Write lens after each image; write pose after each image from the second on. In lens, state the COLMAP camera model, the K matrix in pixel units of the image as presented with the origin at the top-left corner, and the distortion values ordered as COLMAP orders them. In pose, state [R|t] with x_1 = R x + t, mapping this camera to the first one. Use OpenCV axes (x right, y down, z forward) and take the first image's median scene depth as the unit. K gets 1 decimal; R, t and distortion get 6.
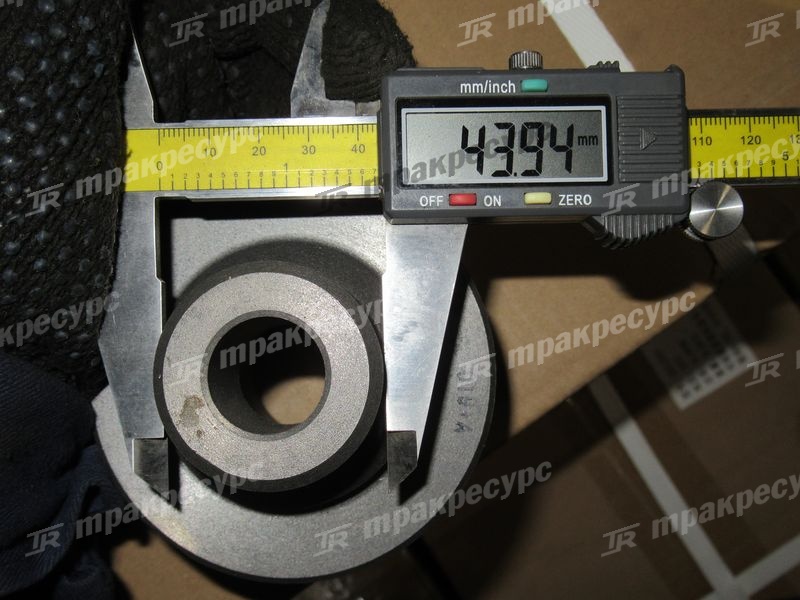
lens RADIAL K [[895.2, 0, 404.8], [0, 895.2, 302.1], [0, 0, 1]] dist [-0.006912, 0.000000]
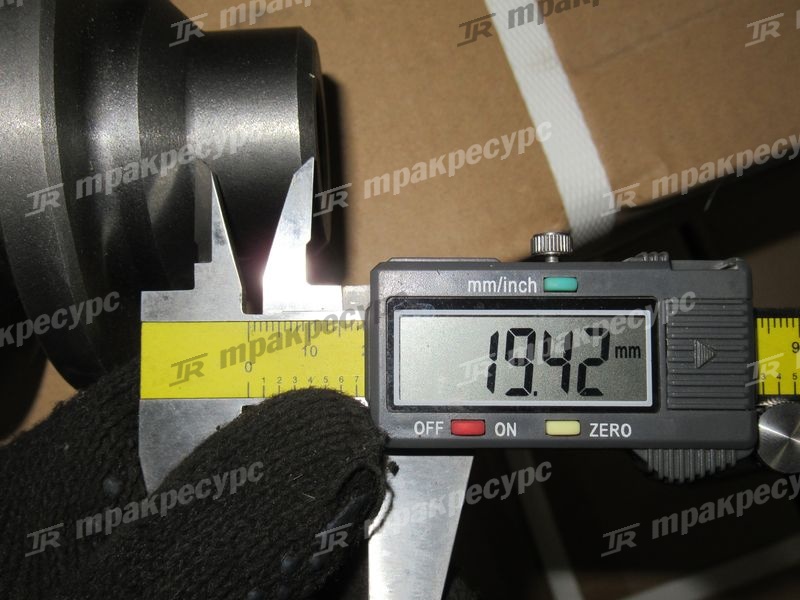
lens RADIAL K [[895.2, 0, 399.6], [0, 895.2, 297.7], [0, 0, 1]] dist [-0.006912, 0.000000]
pose [[0.998333, 0.016326, -0.055352, 0.045551], [-0.017657, 0.999565, -0.023636, -0.208575], [0.054942, 0.024574, 0.998187, 0.194748]]
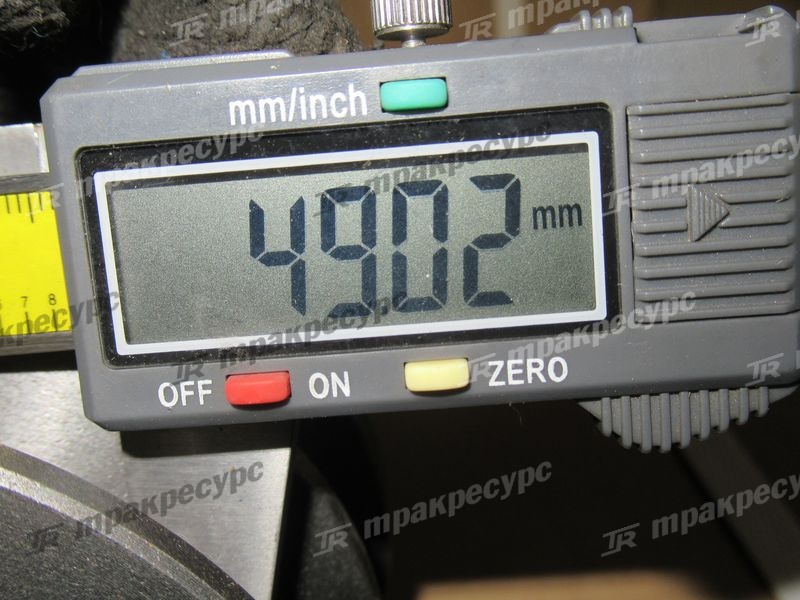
lens RADIAL K [[895.2, 0, 393.8], [0, 895.2, 296.9], [0, 0, 1]] dist [-0.006912, 0.000000]
pose [[0.996206, -0.055216, -0.067266, 0.157491], [0.067934, 0.976499, 0.204537, -0.235628], [0.054392, -0.208331, 0.976545, 0.596499]]
